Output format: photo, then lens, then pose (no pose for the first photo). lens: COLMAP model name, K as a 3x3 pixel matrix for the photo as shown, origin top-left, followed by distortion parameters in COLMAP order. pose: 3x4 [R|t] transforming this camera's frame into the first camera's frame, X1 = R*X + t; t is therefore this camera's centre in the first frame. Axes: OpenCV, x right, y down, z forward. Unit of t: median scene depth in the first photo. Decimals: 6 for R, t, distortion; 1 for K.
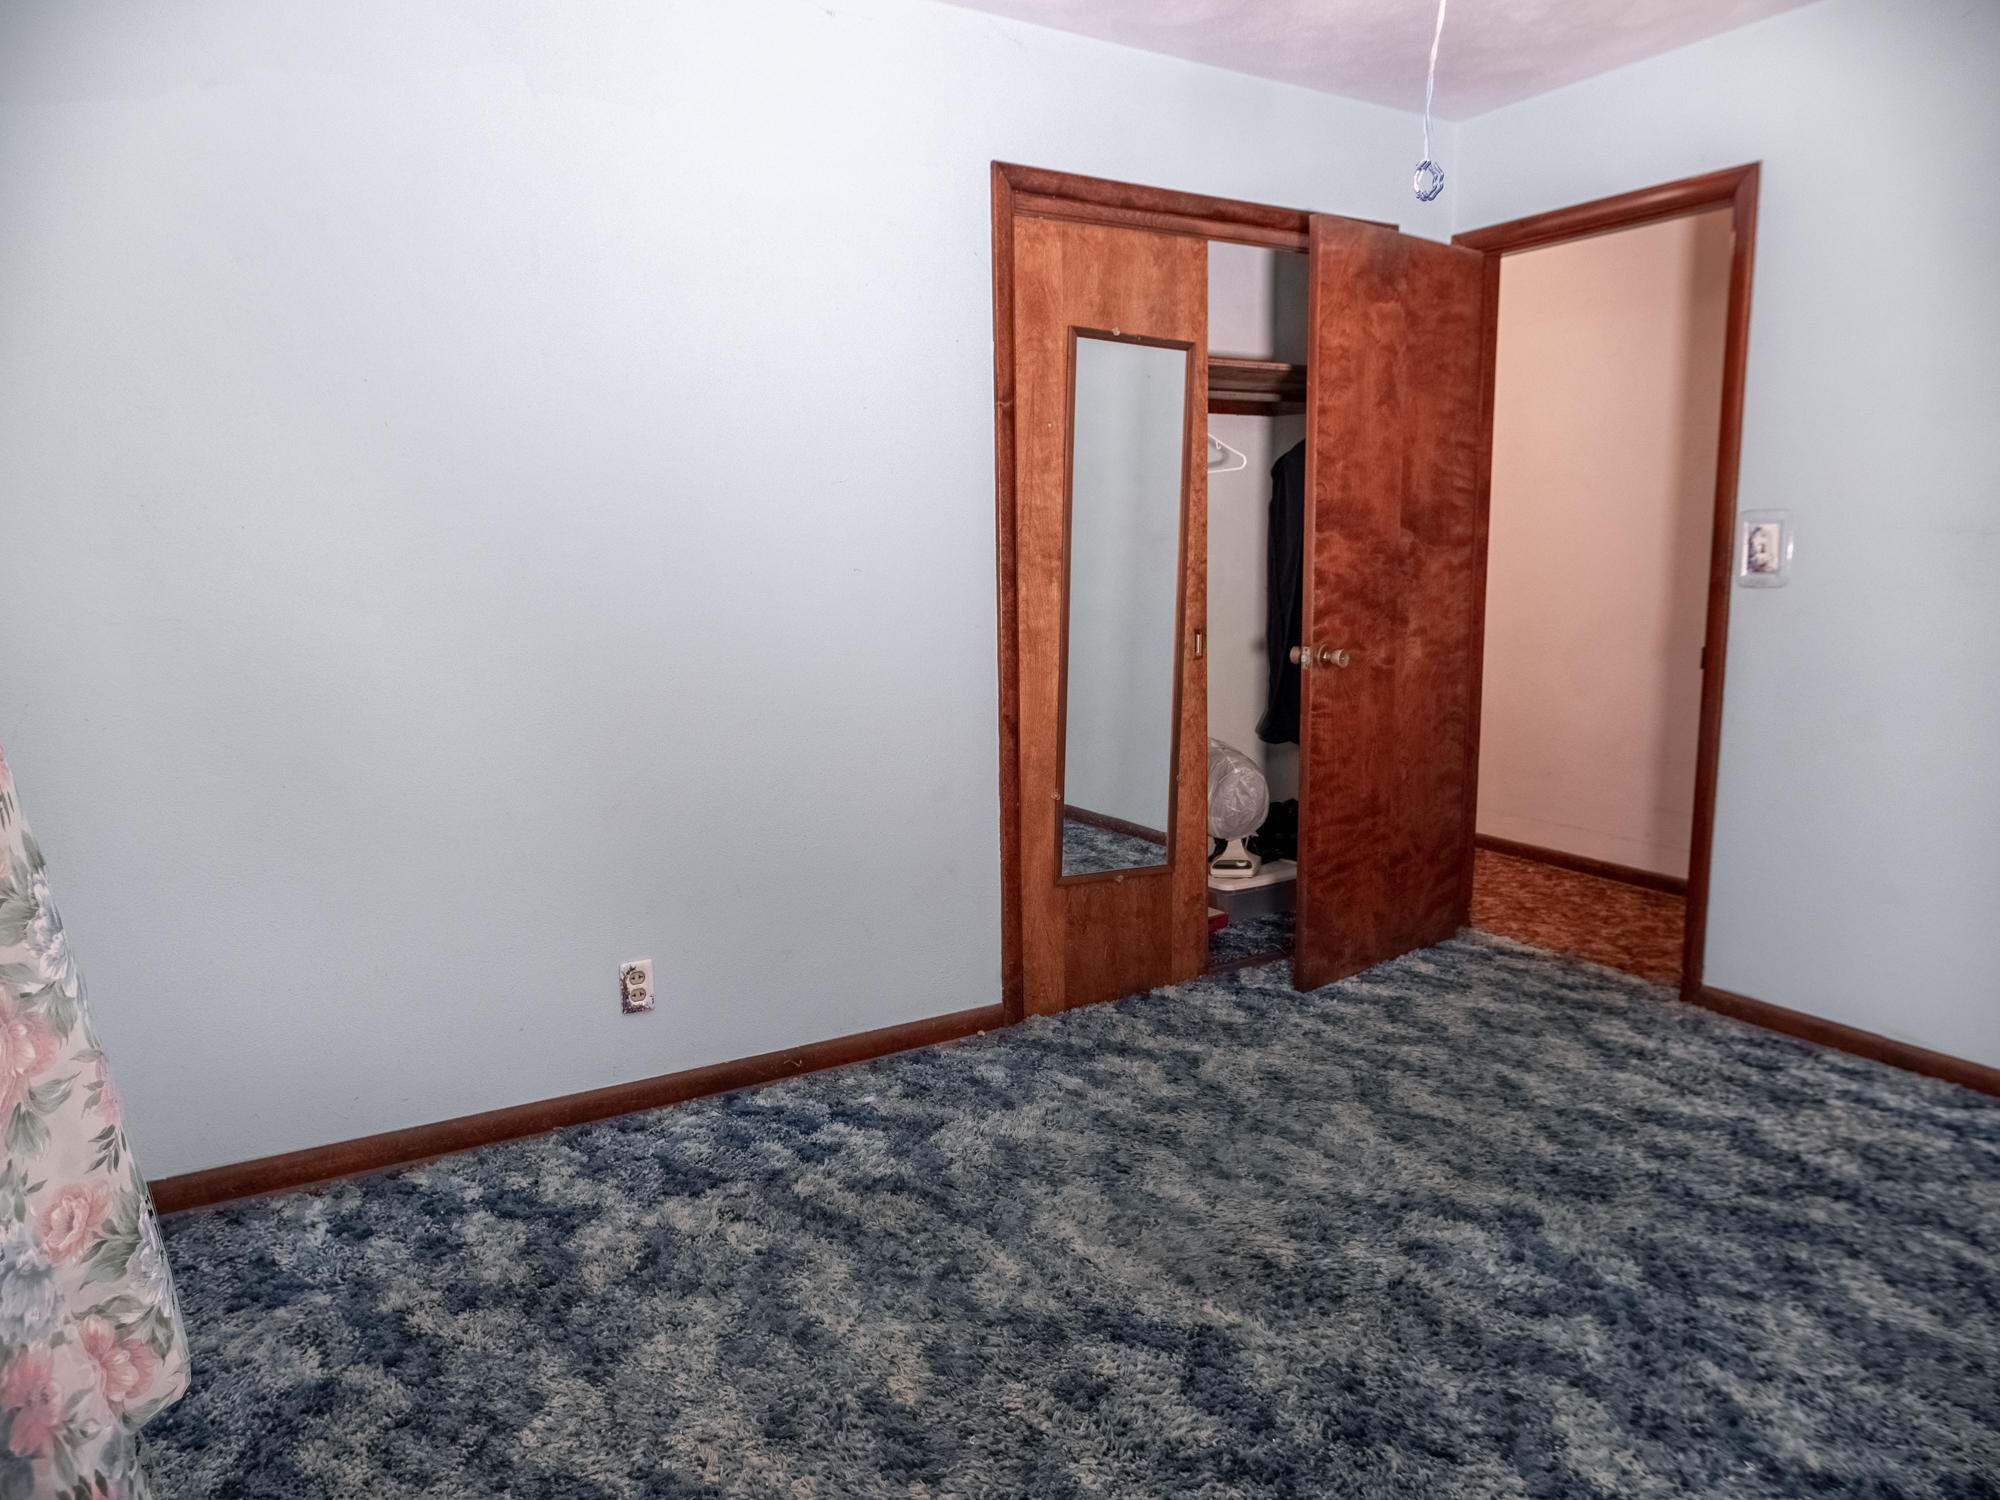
lens RADIAL K [[1353.5, 0, 1000.0], [0, 1353.5, 750.0], [0, 0, 1]] dist [-0.003628, 0.005194]
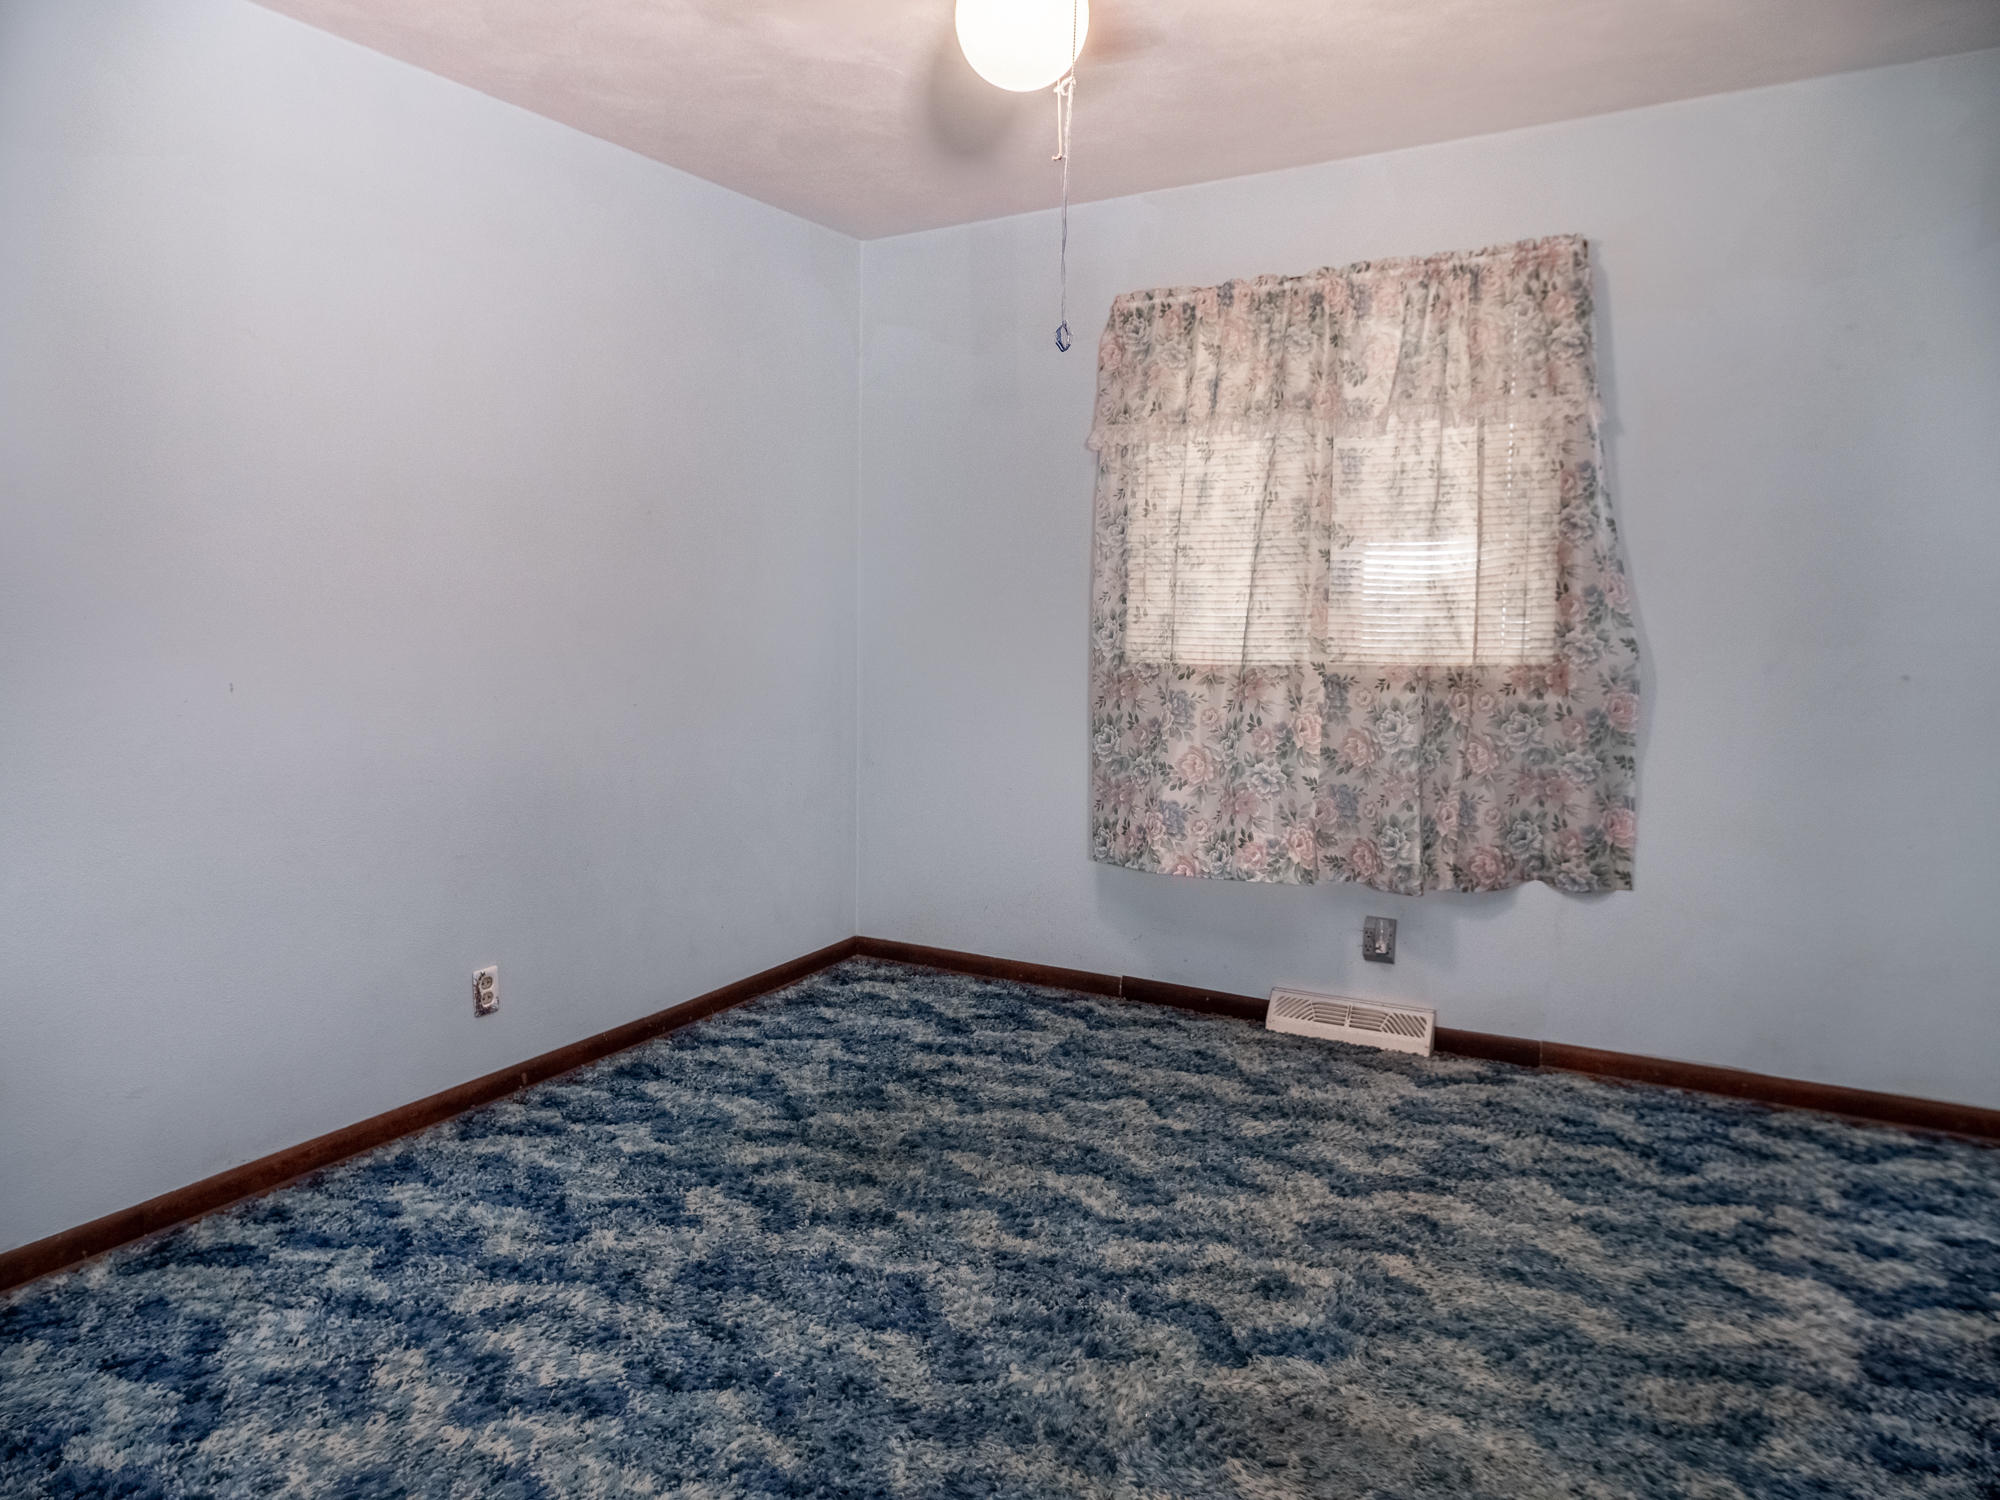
lens RADIAL K [[1353.5, 0, 1000.0], [0, 1353.5, 750.0], [0, 0, 1]] dist [-0.003628, 0.005194]
pose [[-0.883621, 0.057818, -0.464620, 0.793708], [-0.067359, 0.966324, 0.248356, -0.277027], [0.463333, 0.250749, -0.849969, 1.728914]]
